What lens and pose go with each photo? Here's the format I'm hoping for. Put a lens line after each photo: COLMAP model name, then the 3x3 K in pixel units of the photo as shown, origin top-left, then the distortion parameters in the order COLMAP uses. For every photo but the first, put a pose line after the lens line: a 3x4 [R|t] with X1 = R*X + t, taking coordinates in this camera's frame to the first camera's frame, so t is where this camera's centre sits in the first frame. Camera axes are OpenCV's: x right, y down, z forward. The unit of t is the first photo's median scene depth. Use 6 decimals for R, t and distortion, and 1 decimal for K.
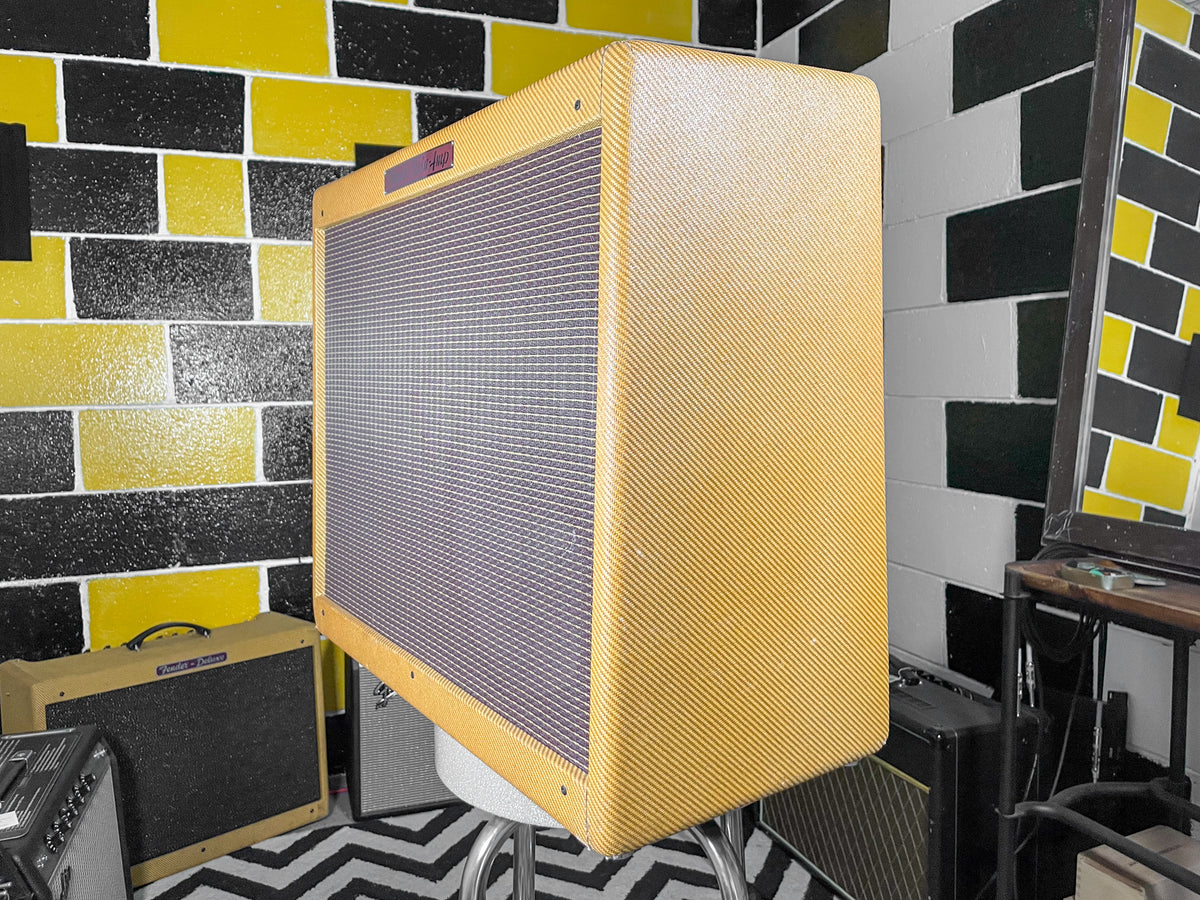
lens RADIAL K [[900.0, 0, 602.3], [0, 900.0, 444.9], [0, 0, 1]] dist [0.053174, -0.073488]
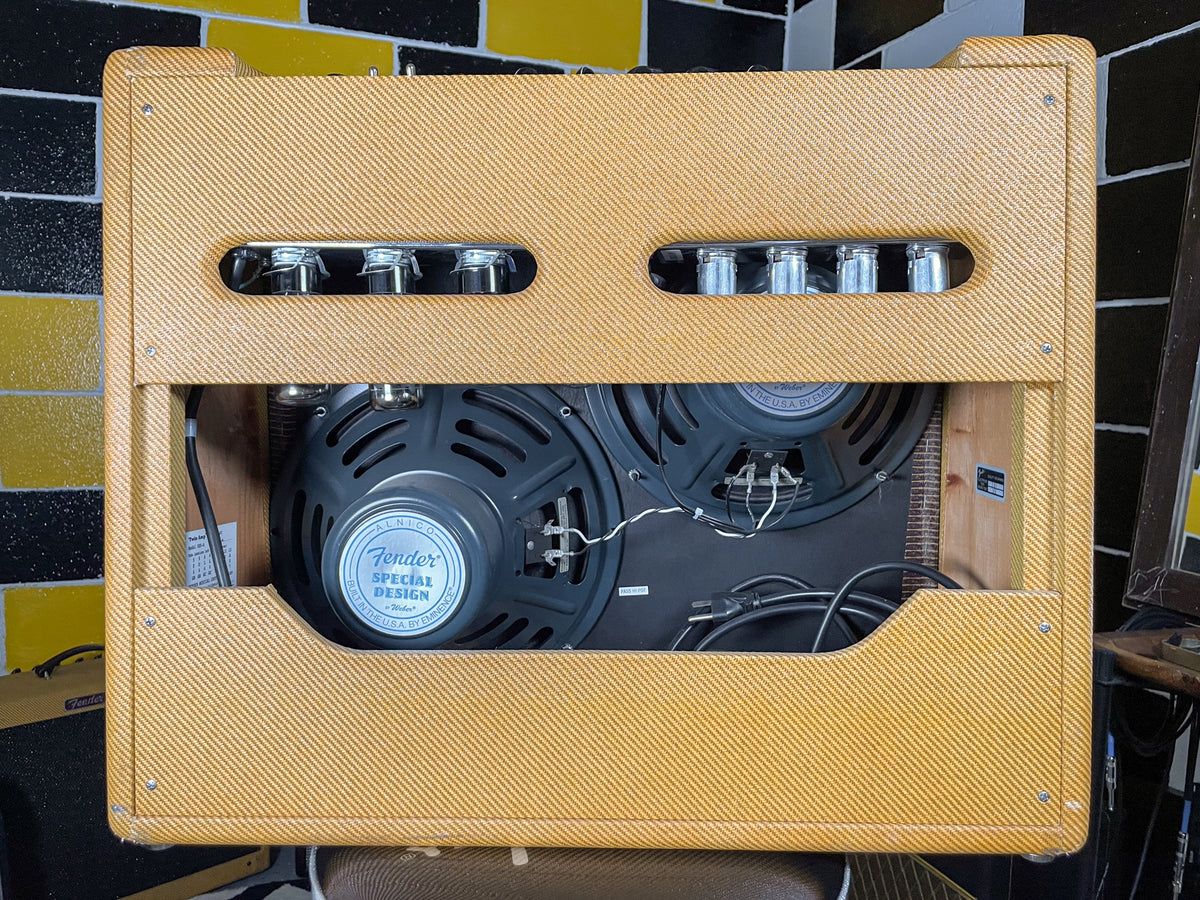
lens RADIAL K [[900.0, 0, 602.3], [0, 900.0, 444.9], [0, 0, 1]] dist [0.053174, -0.073488]
pose [[0.999361, 0.035552, -0.003640, 0.008431], [-0.035520, 0.999332, 0.008639, -0.018645], [0.003945, -0.008504, 0.999956, 0.130873]]
